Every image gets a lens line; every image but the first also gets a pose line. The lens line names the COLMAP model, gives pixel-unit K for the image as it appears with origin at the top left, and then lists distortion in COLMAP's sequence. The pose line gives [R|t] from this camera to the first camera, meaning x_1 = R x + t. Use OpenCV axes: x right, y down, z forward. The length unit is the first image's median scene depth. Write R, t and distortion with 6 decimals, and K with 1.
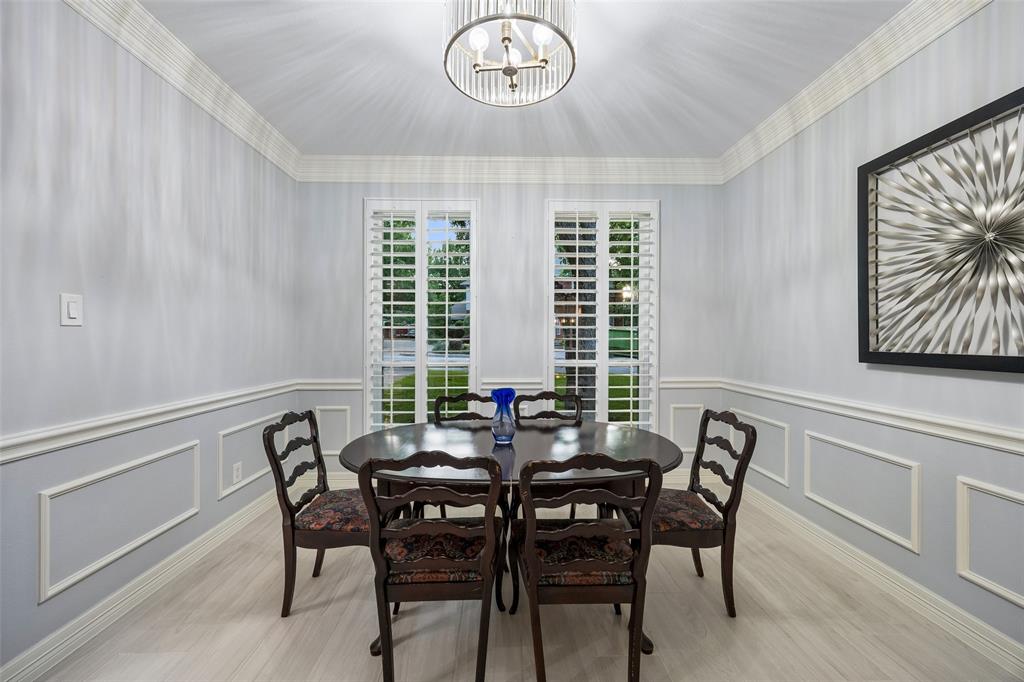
lens RADIAL K [[400.5, 0, 508.1], [0, 400.5, 341.5], [0, 0, 1]] dist [0.008625, -0.000749]
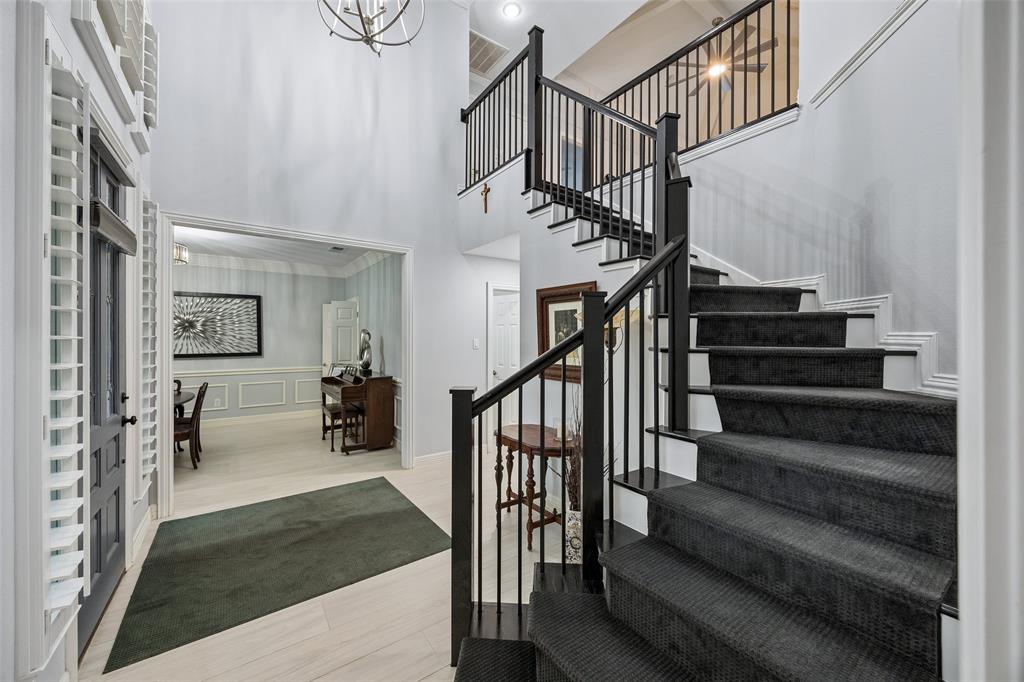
lens RADIAL K [[400.5, 0, 512.6], [0, 400.5, 341.4], [0, 0, 1]] dist [0.008625, -0.000749]
pose [[-0.582329, -0.009198, 0.812901, -2.940617], [-0.000258, 0.999938, 0.011130, -0.100813], [-0.812953, 0.006271, -0.582295, 0.522392]]
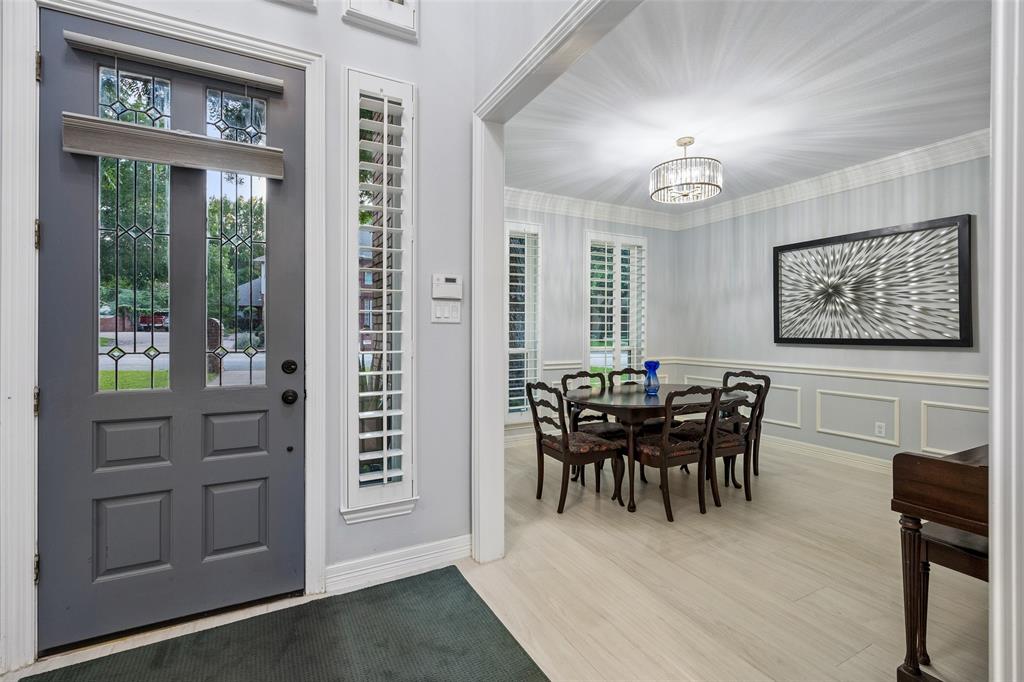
lens RADIAL K [[444.7, 0, 509.6], [0, 444.7, 335.7], [0, 0, 1]] dist [-0.013223, 0.000417]
pose [[0.888548, -0.010956, 0.458653, -1.350505], [0.006452, 0.999914, 0.011388, -0.018823], [-0.458739, -0.007159, 0.888542, -0.378384]]
